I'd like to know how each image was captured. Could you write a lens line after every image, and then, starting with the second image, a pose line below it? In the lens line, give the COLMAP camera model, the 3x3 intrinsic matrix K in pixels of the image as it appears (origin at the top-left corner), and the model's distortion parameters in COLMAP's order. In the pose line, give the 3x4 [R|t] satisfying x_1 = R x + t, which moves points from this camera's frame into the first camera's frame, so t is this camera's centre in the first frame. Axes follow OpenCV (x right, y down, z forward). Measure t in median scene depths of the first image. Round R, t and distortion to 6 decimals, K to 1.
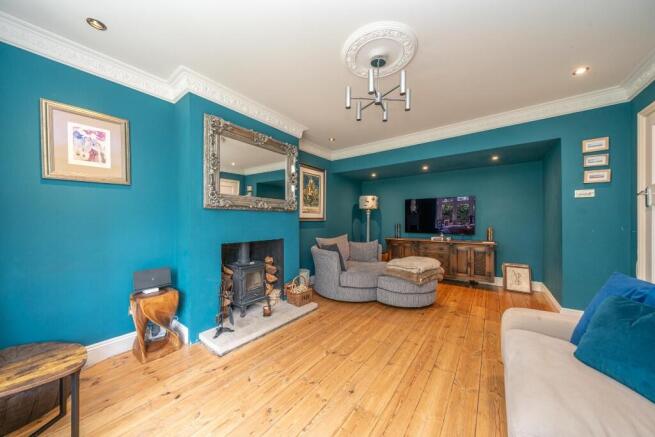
lens RADIAL K [[219.9, 0, 328.0], [0, 219.9, 222.2], [0, 0, 1]] dist [0.011937, 0.000023]
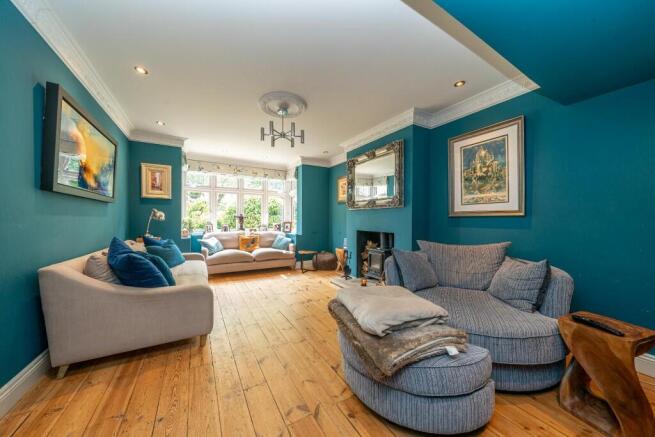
lens RADIAL K [[226.4, 0, 327.7], [0, 226.4, 222.7], [0, 0, 1]] dist [-0.001347, -0.000075]
pose [[-0.390393, 0.008767, -0.920607, 0.700591], [-0.014494, 0.999772, 0.015668, 0.009466], [0.920534, 0.019460, -0.390177, 0.857148]]
